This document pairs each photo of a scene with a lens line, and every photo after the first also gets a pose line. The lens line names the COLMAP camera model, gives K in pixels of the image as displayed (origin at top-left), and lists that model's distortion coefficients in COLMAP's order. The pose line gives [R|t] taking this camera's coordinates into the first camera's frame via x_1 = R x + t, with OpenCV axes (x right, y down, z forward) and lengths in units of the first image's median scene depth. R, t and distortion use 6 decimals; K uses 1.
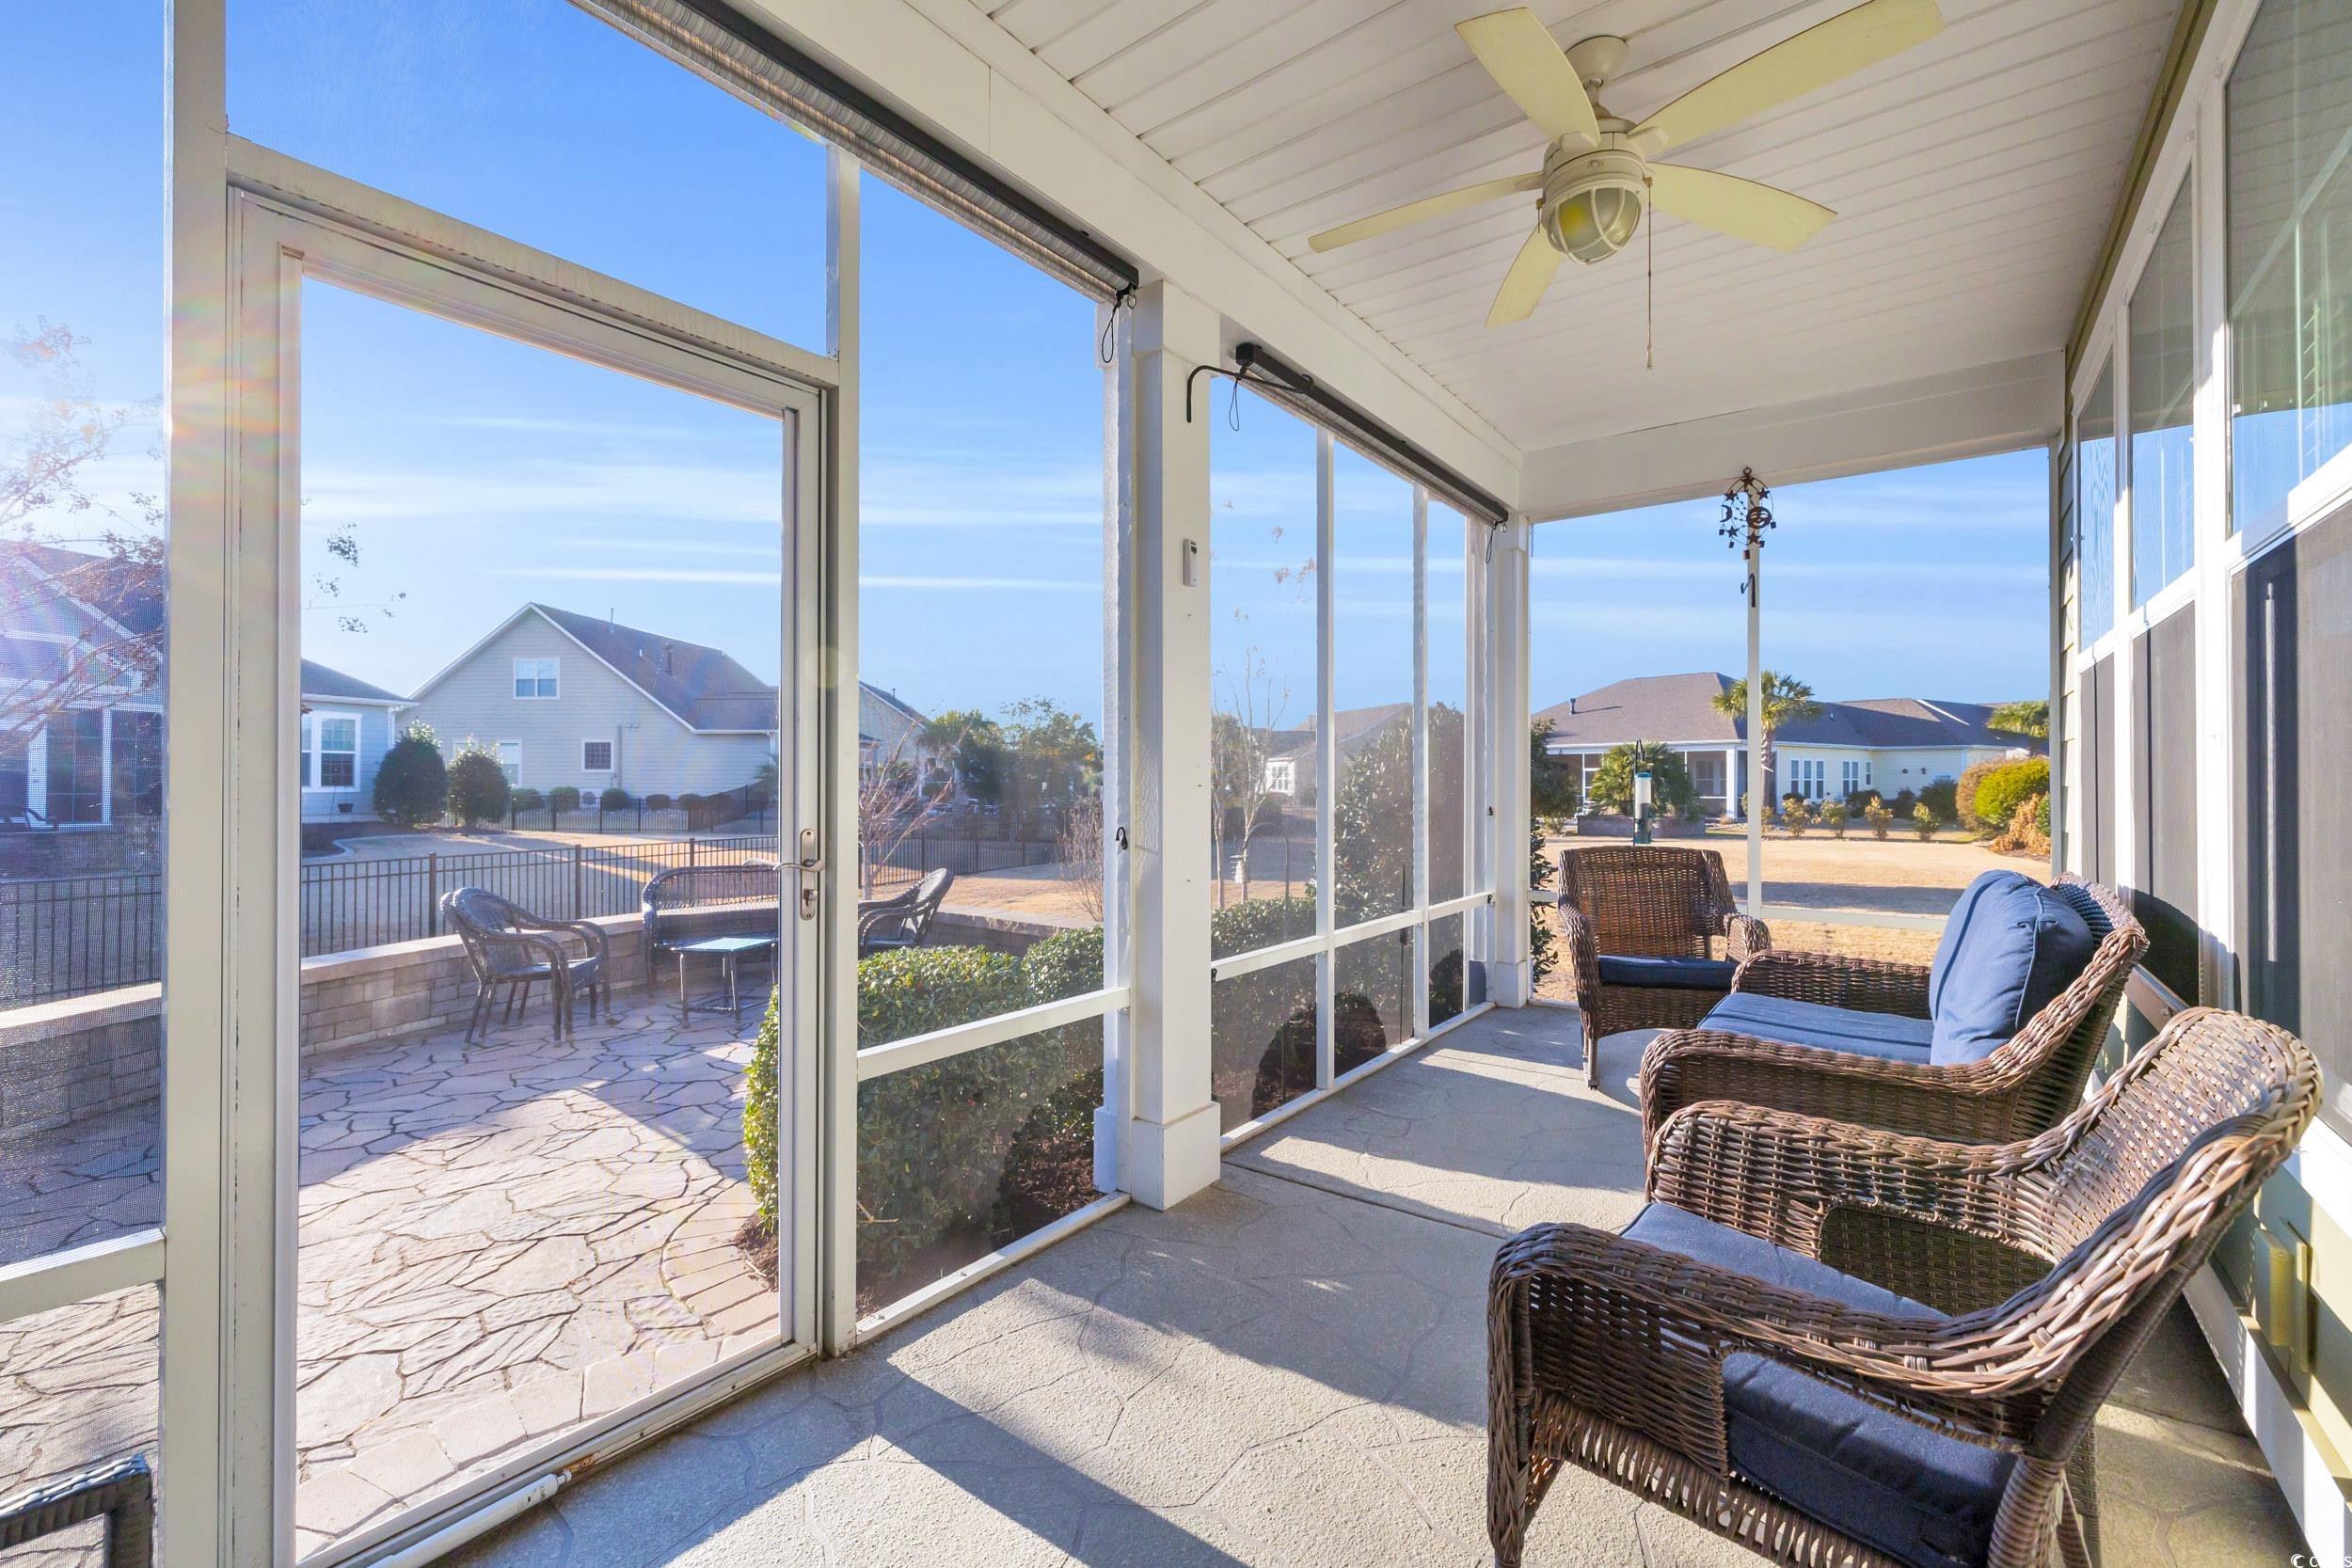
lens RADIAL K [[981.5, 0, 1175.7], [0, 981.5, 778.7], [0, 0, 1]] dist [-0.000195, 0.000267]
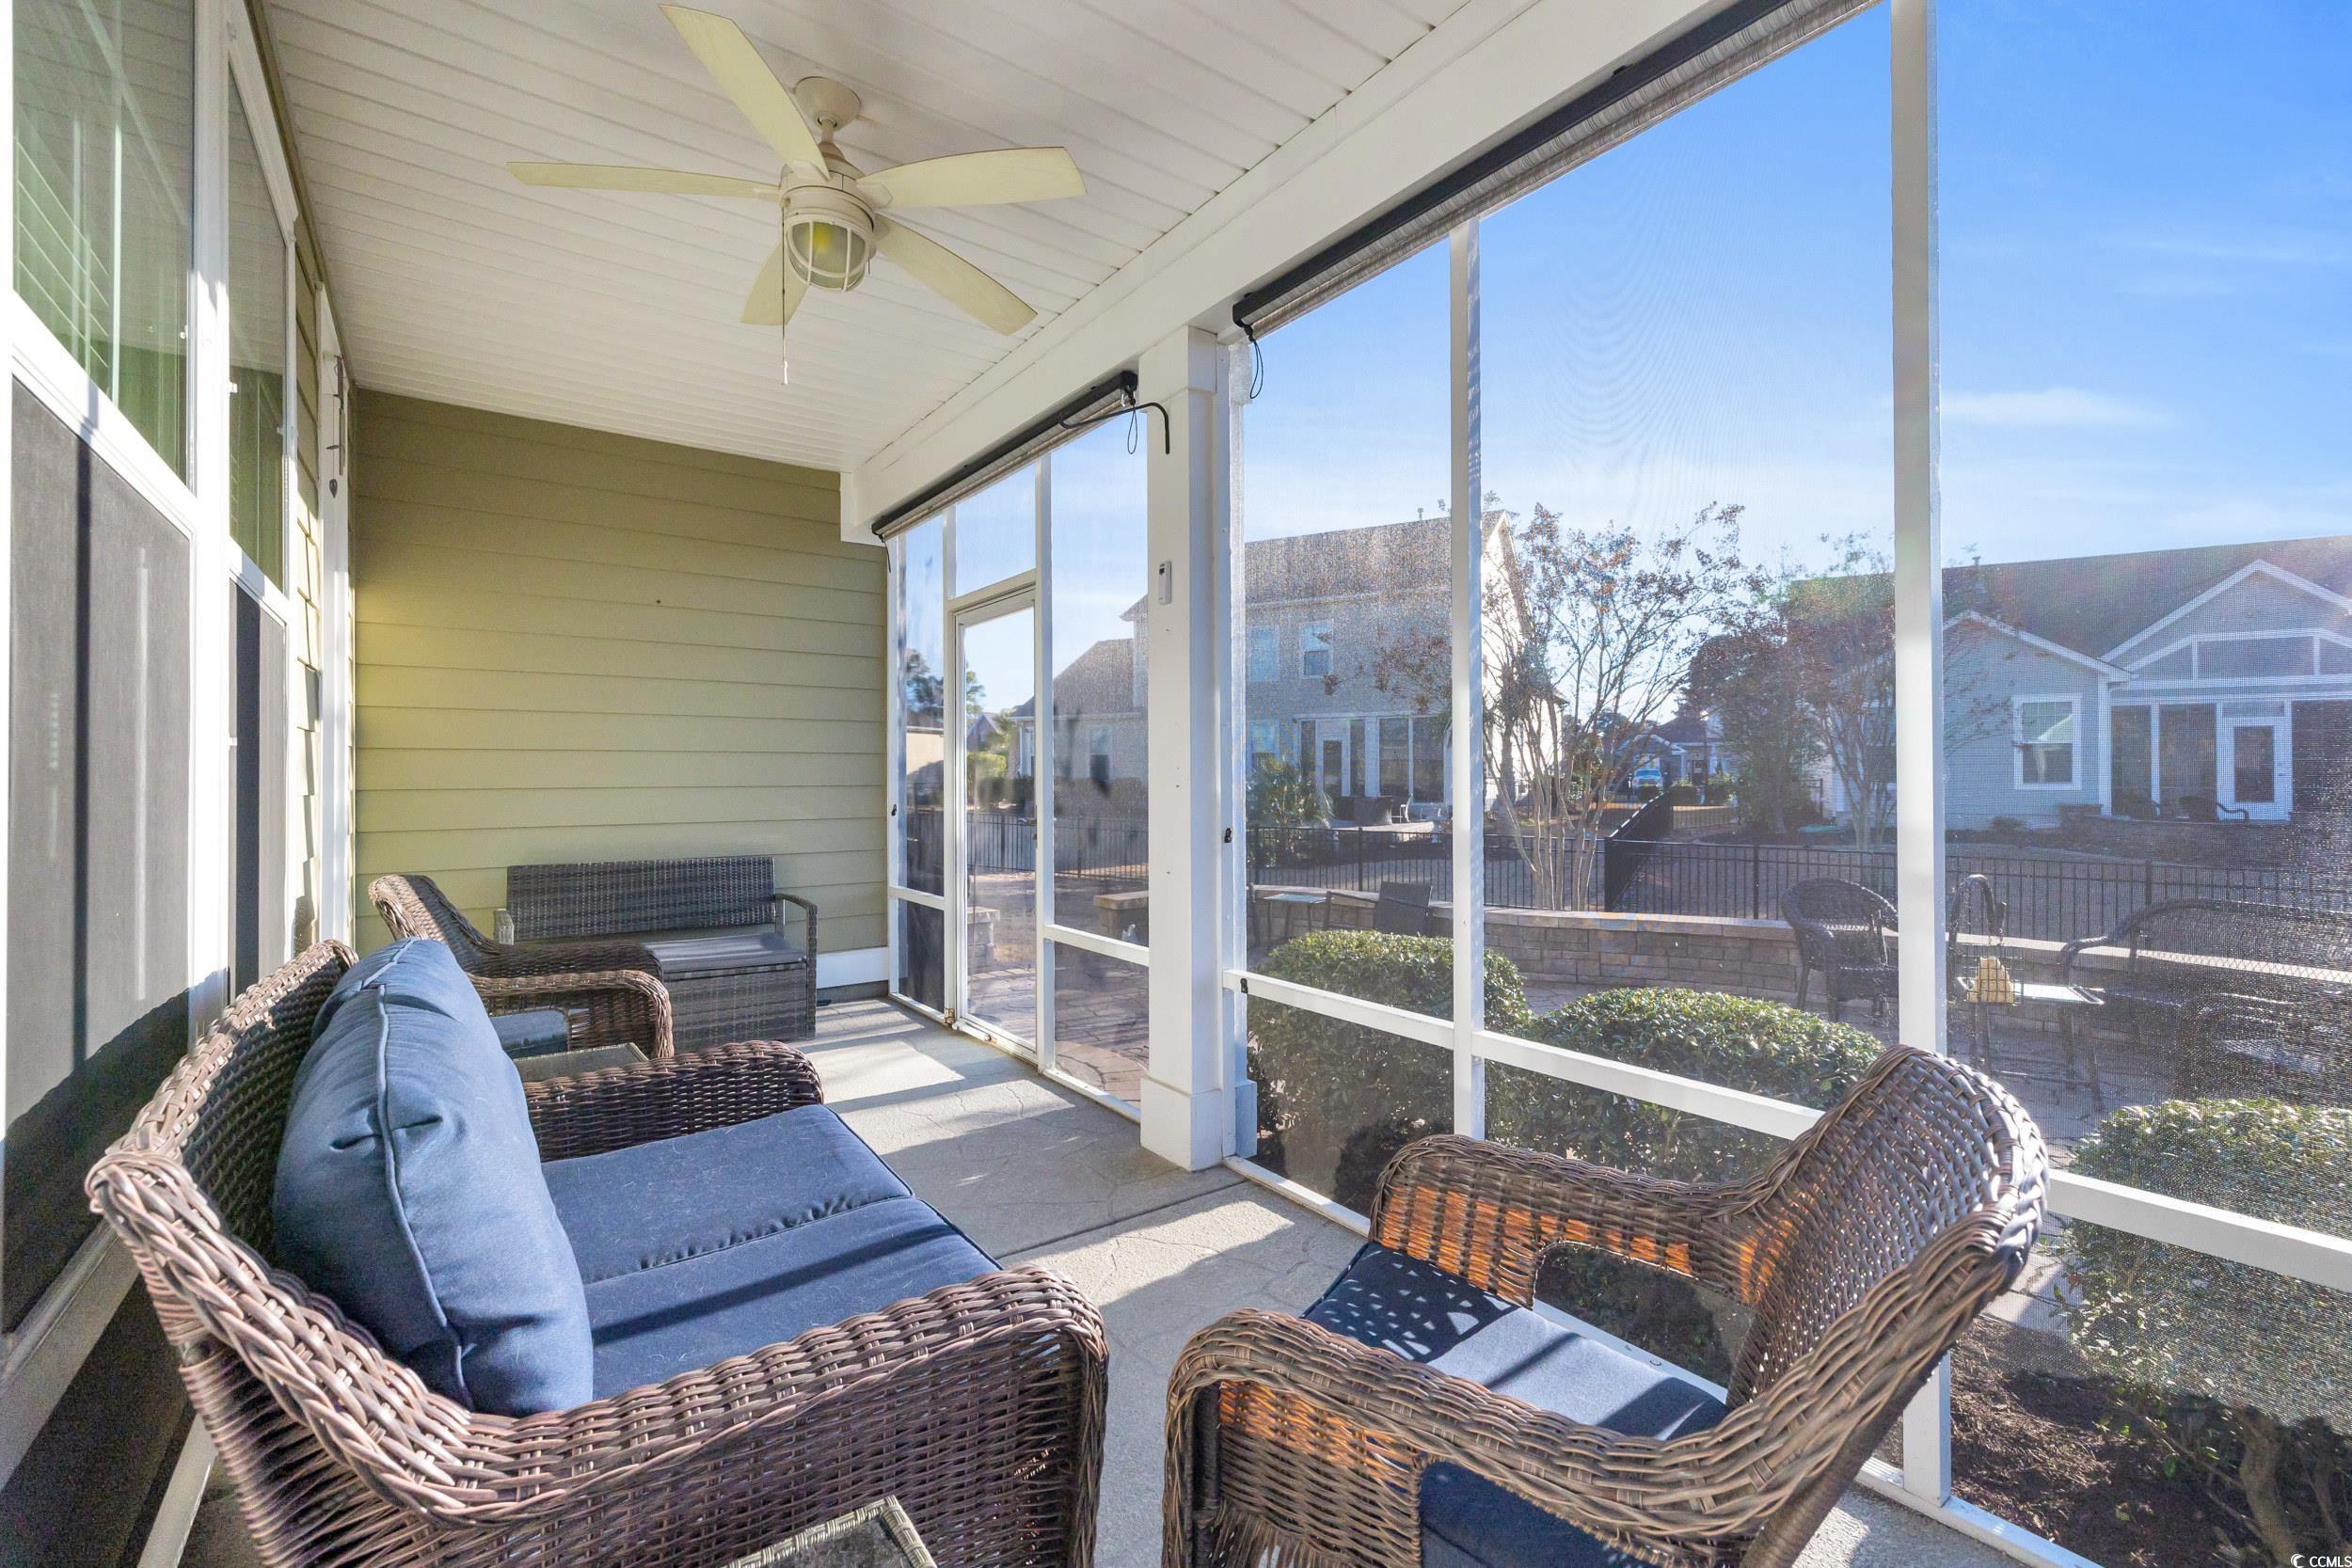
lens RADIAL K [[981.5, 0, 1175.7], [0, 981.5, 778.7], [0, 0, 1]] dist [-0.000195, 0.000267]
pose [[-0.281823, 0.002380, -0.959464, 1.038735], [0.002605, 0.999995, 0.001716, -0.002444], [0.959463, -0.002016, -0.281828, 1.290460]]
